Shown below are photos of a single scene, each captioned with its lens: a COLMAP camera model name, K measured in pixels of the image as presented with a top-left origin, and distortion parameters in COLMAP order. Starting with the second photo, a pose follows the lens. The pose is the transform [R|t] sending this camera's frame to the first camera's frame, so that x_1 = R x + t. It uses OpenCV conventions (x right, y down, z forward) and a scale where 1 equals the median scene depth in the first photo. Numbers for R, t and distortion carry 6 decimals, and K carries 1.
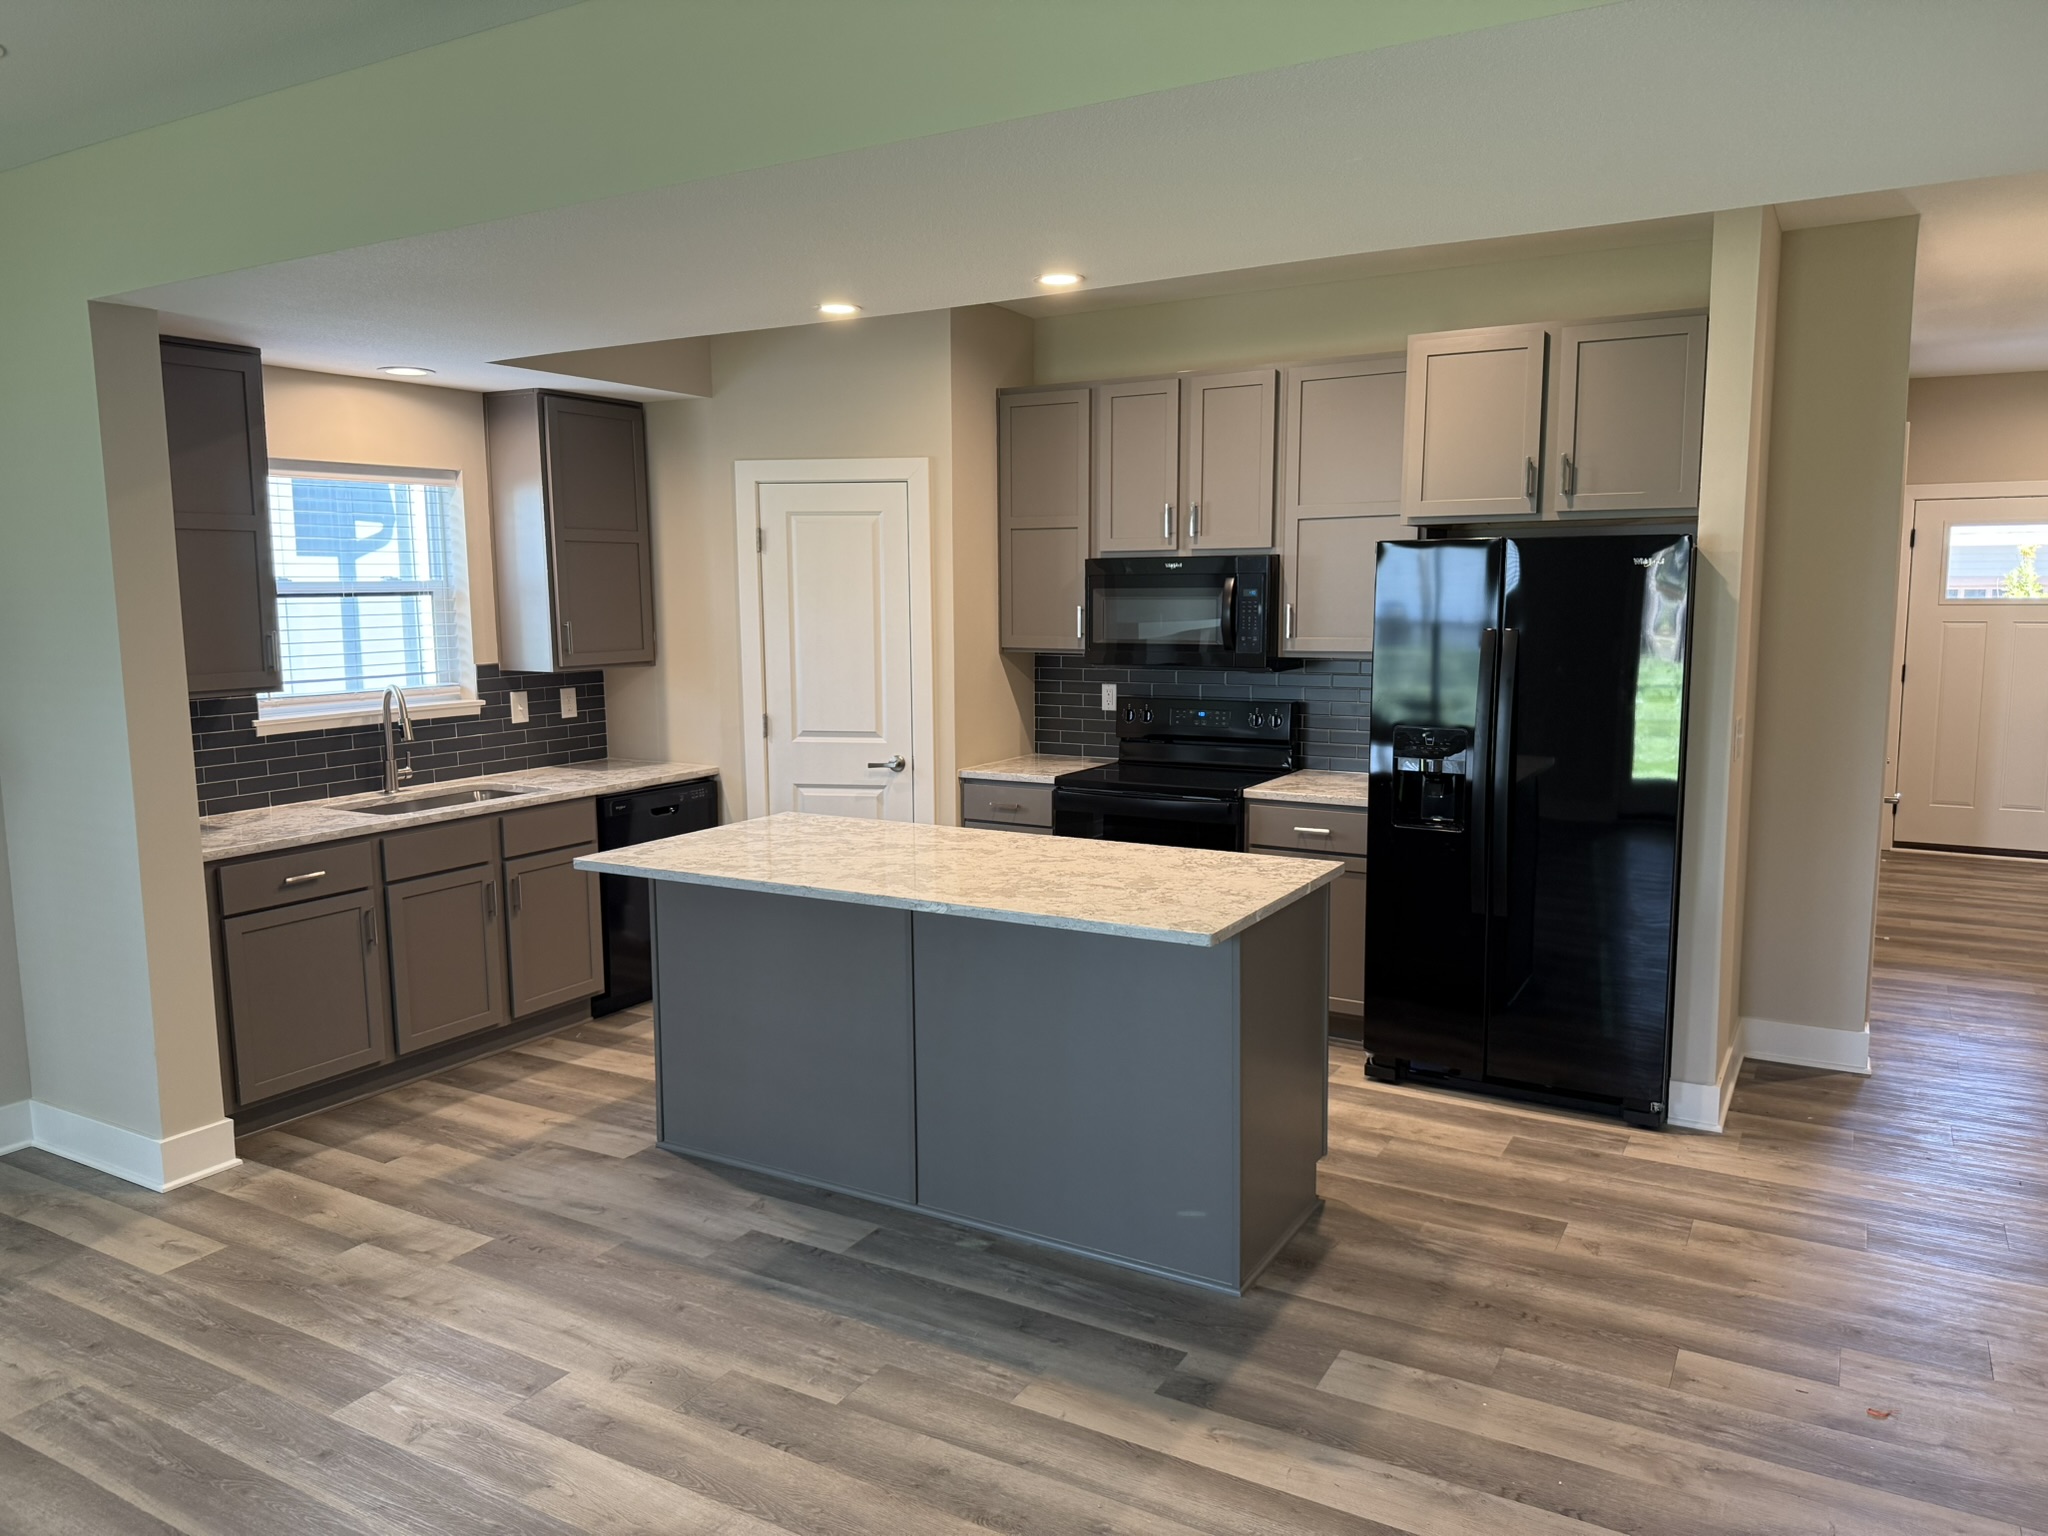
lens RADIAL K [[1442.1, 0, 1024.0], [0, 1442.1, 768.0], [0, 0, 1]] dist [0.095729, -0.141826]
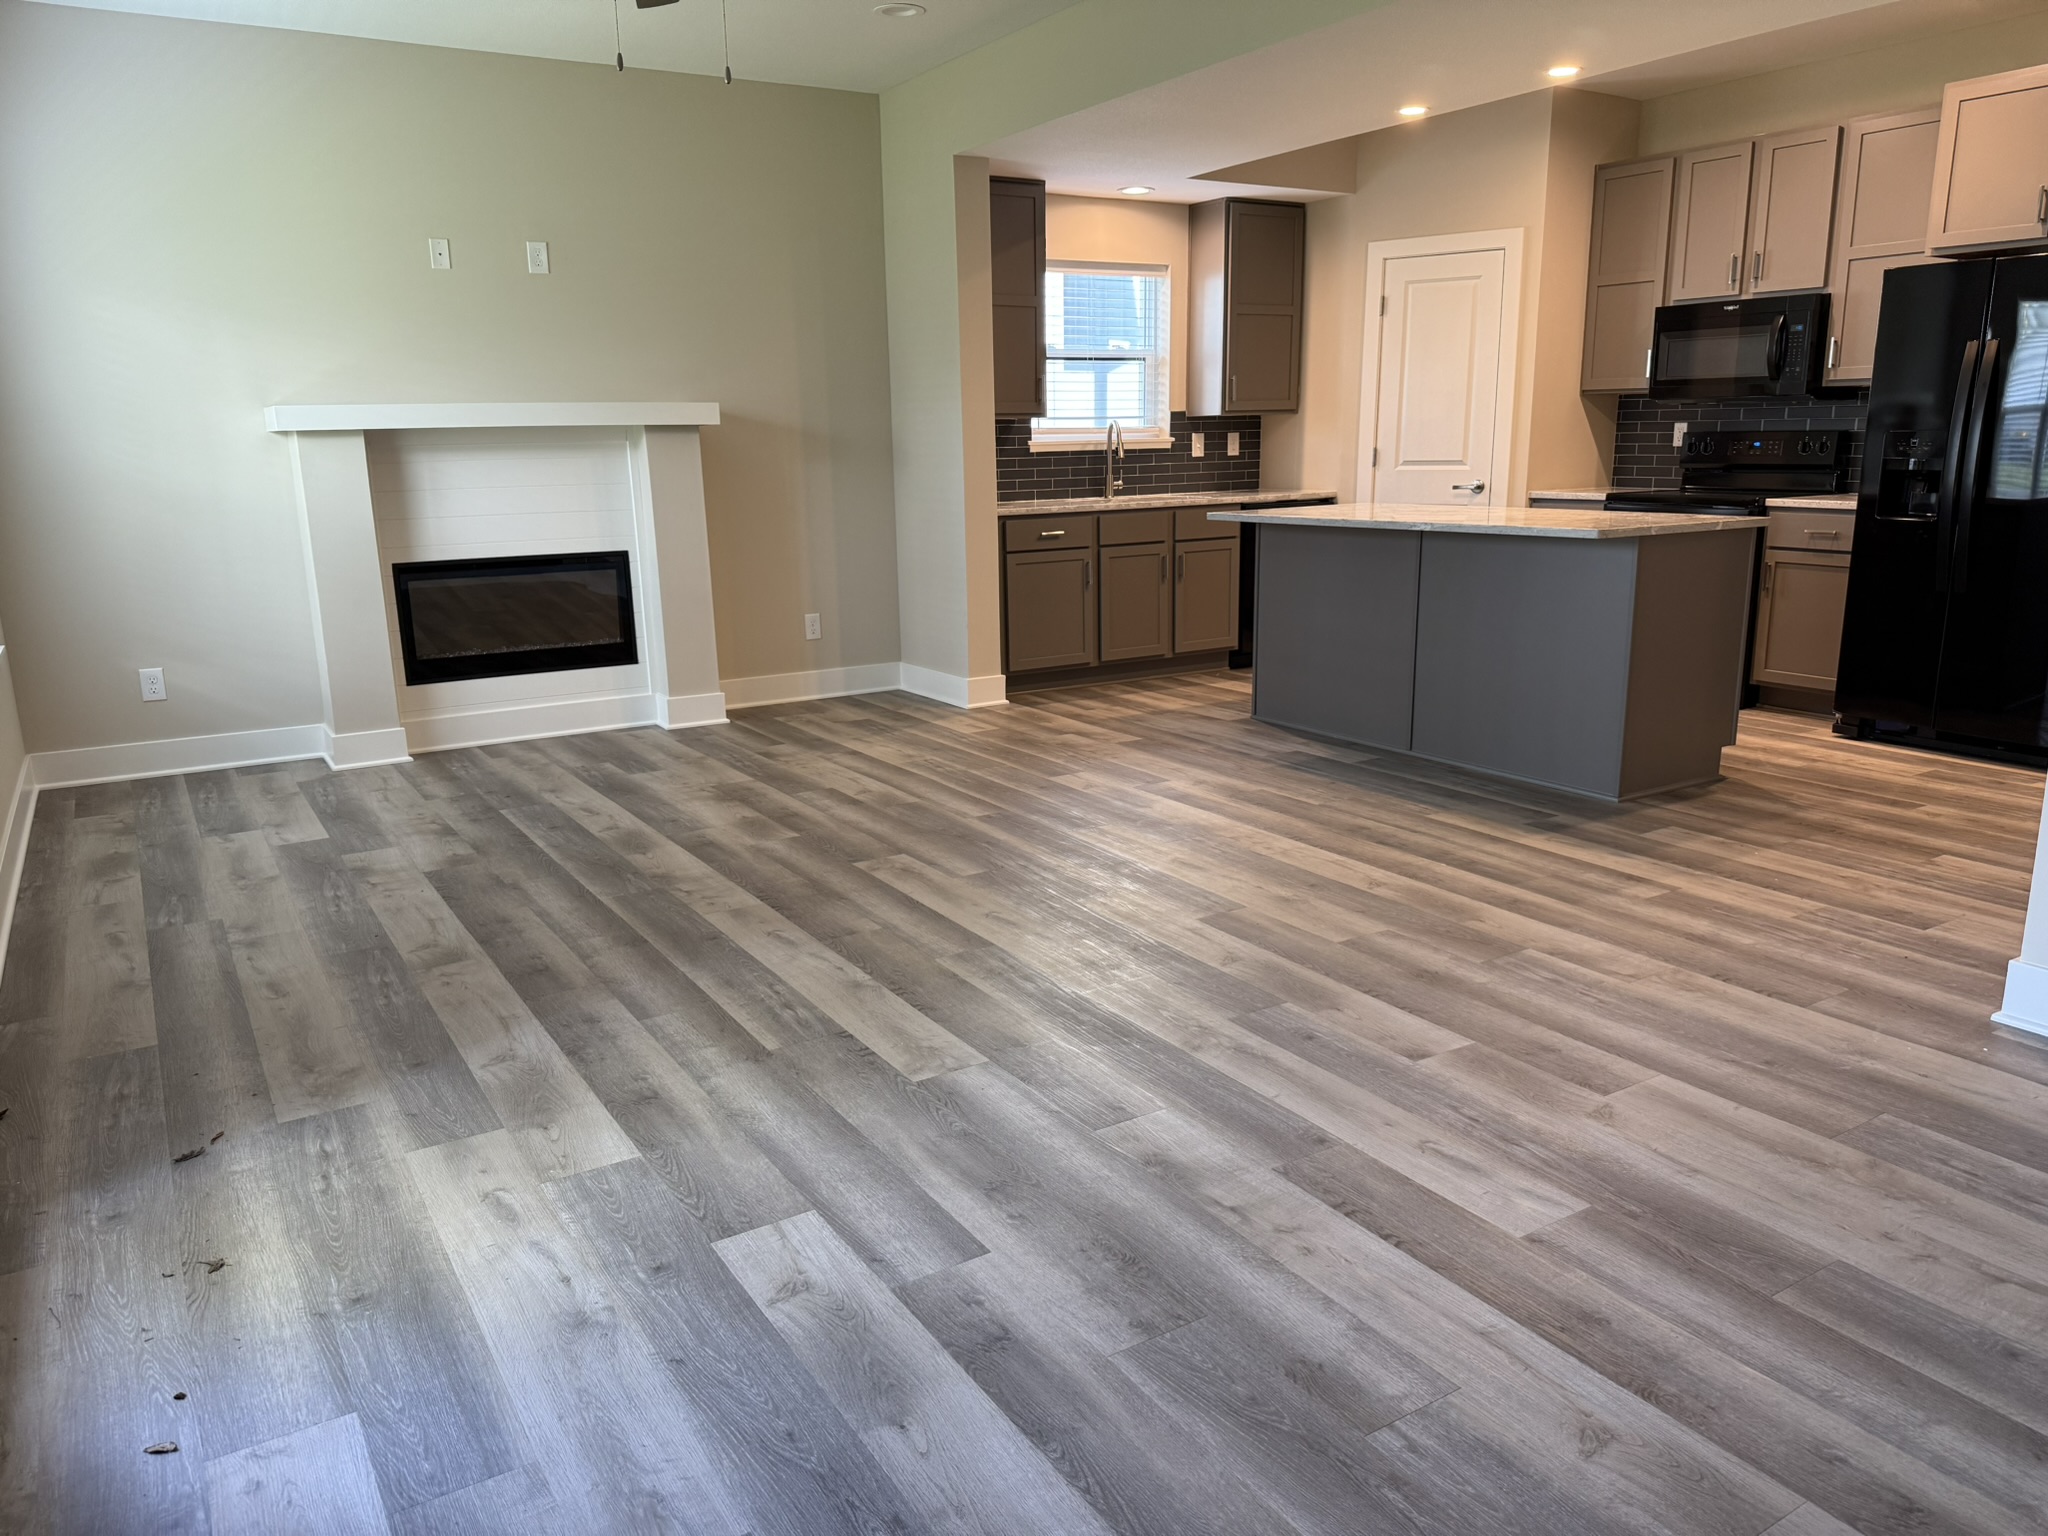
lens RADIAL K [[1442.1, 0, 1024.0], [0, 1442.1, 768.0], [0, 0, 1]] dist [0.095729, -0.141826]
pose [[0.884104, 0.100607, -0.456331, 0.180095], [-0.051927, 0.991652, 0.118025, 0.119906], [0.464396, -0.080650, 0.881948, -0.337146]]
